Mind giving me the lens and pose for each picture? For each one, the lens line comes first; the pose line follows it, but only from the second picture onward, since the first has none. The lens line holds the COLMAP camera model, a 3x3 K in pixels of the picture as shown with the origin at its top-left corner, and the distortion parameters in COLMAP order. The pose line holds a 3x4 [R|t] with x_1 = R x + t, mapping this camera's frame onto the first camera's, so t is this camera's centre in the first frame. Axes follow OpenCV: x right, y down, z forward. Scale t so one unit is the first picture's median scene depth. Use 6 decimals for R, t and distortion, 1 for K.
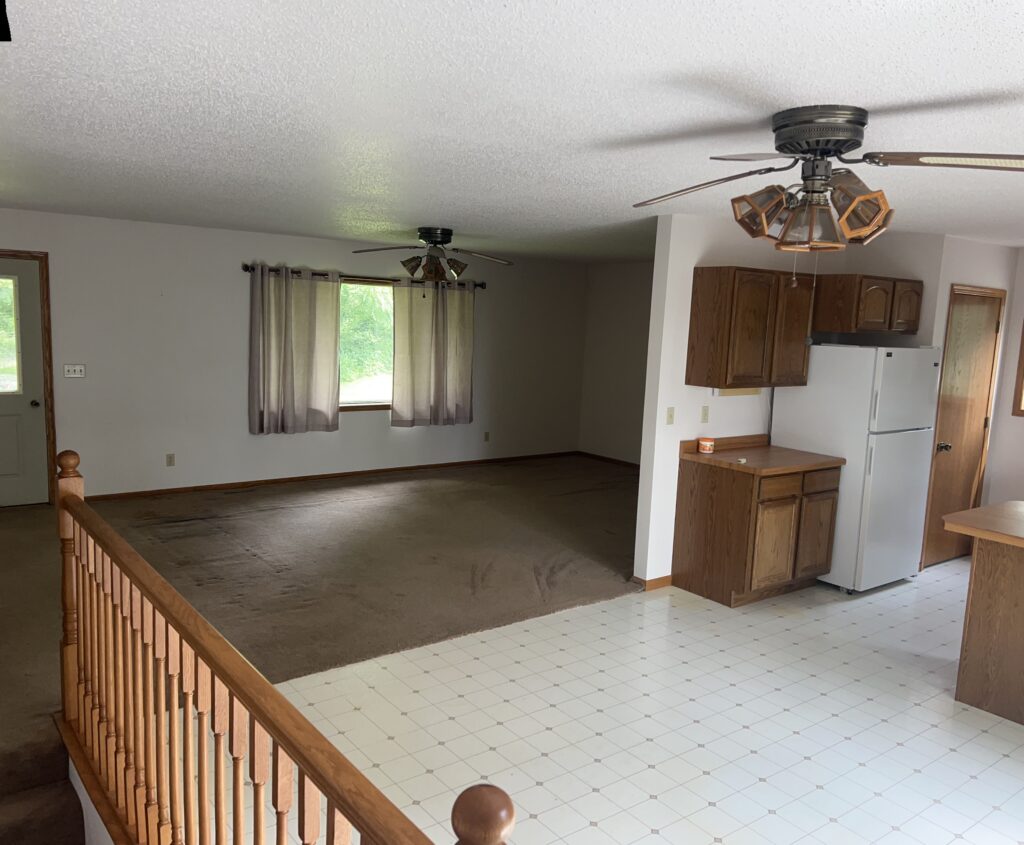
lens RADIAL K [[809.1, 0, 505.8], [0, 809.1, 432.6], [0, 0, 1]] dist [0.054383, -0.001784]
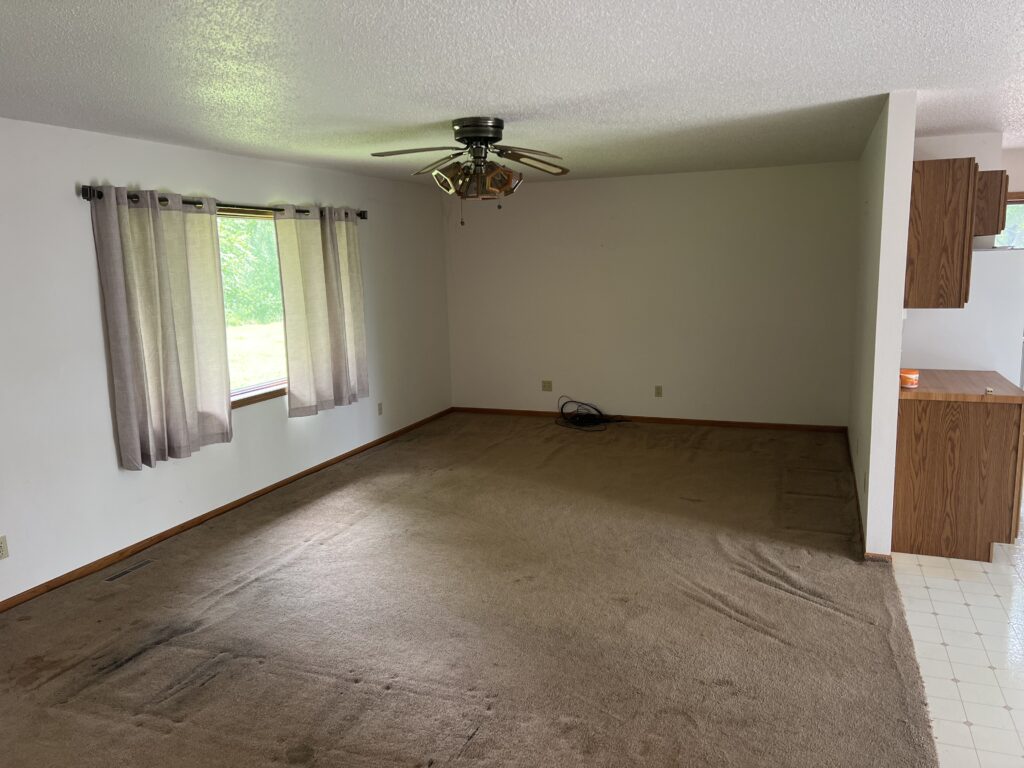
lens RADIAL K [[766.1, 0, 517.5], [0, 766.1, 384.3], [0, 0, 1]] dist [0.043695, -0.045983]
pose [[0.851110, -0.149983, 0.503107, -0.340987], [0.137292, 0.988560, 0.062446, -0.057151], [-0.506717, 0.015925, 0.861965, 0.355997]]
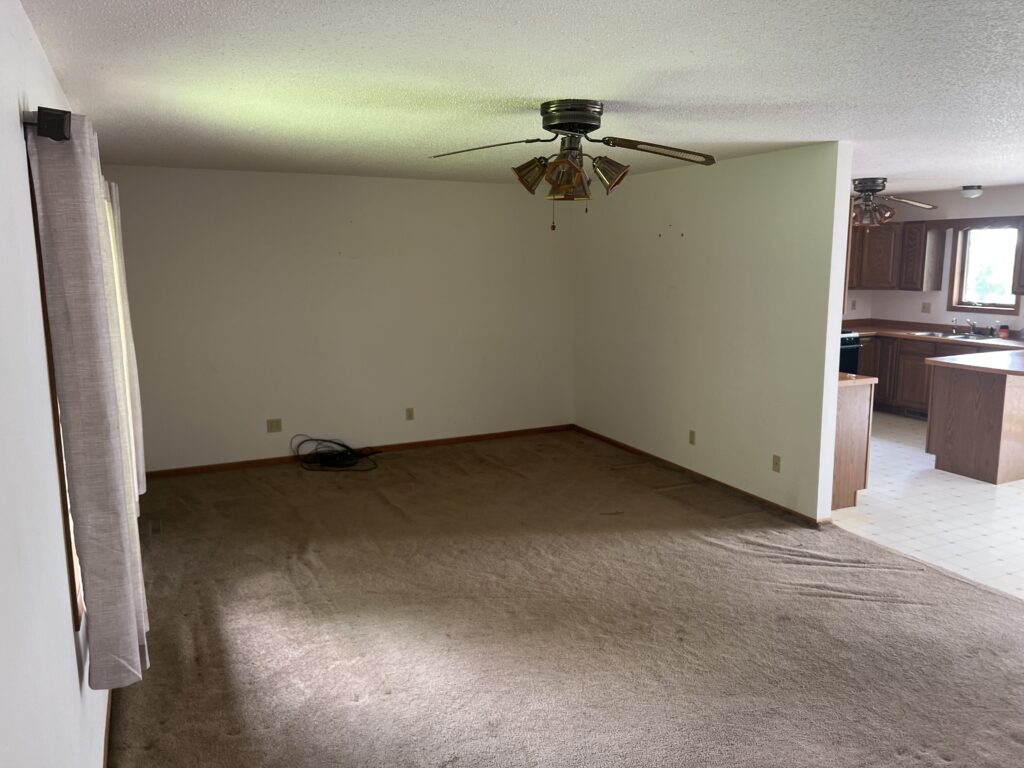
lens RADIAL K [[766.1, 0, 521.0], [0, 766.1, 384.4], [0, 0, 1]] dist [0.043695, -0.045983]
pose [[0.203752, -0.204793, 0.957364, -0.522229], [0.152486, 0.972581, 0.175595, -0.133755], [-0.967075, 0.110206, 0.229393, 0.768151]]
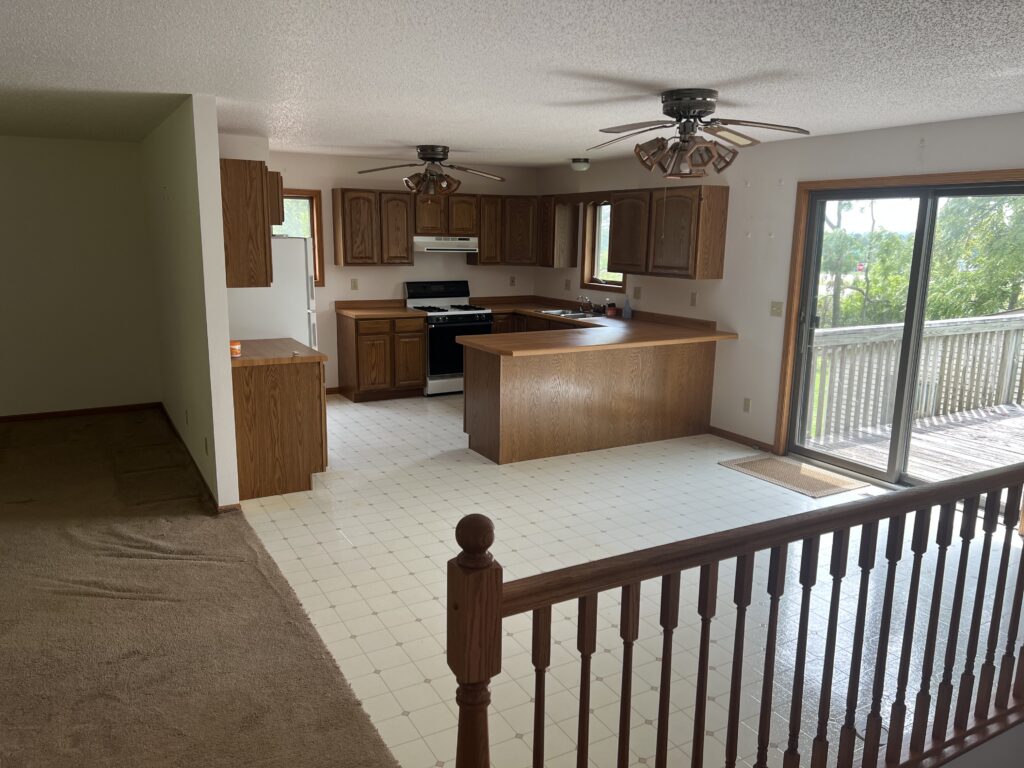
lens RADIAL K [[766.1, 0, 513.7], [0, 766.1, 387.1], [0, 0, 1]] dist [0.043695, -0.045983]
pose [[0.132923, -0.238736, 0.961944, -0.407069], [0.130984, 0.966275, 0.221712, -0.067825], [-0.982433, 0.096529, 0.159710, 0.366409]]
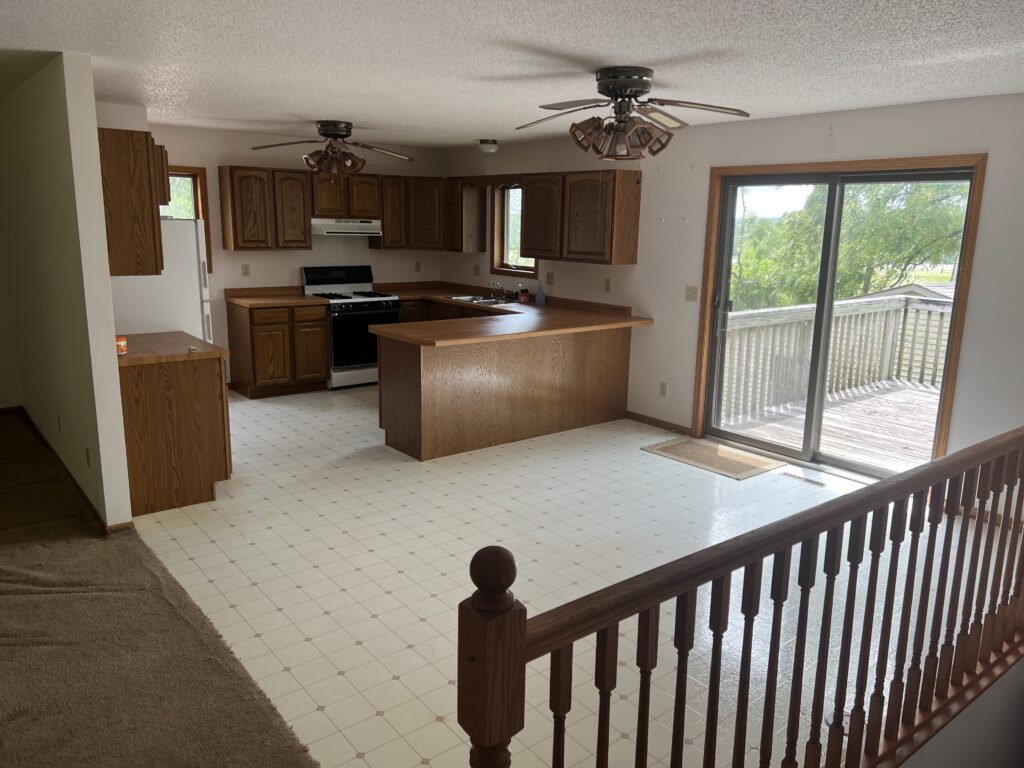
lens RADIAL K [[766.1, 0, 529.7], [0, 766.1, 379.0], [0, 0, 1]] dist [0.043695, -0.045983]
pose [[-0.034288, -0.249245, 0.967833, -0.378011], [0.118923, 0.960505, 0.251571, -0.069850], [-0.992311, 0.123723, -0.003293, 0.399812]]
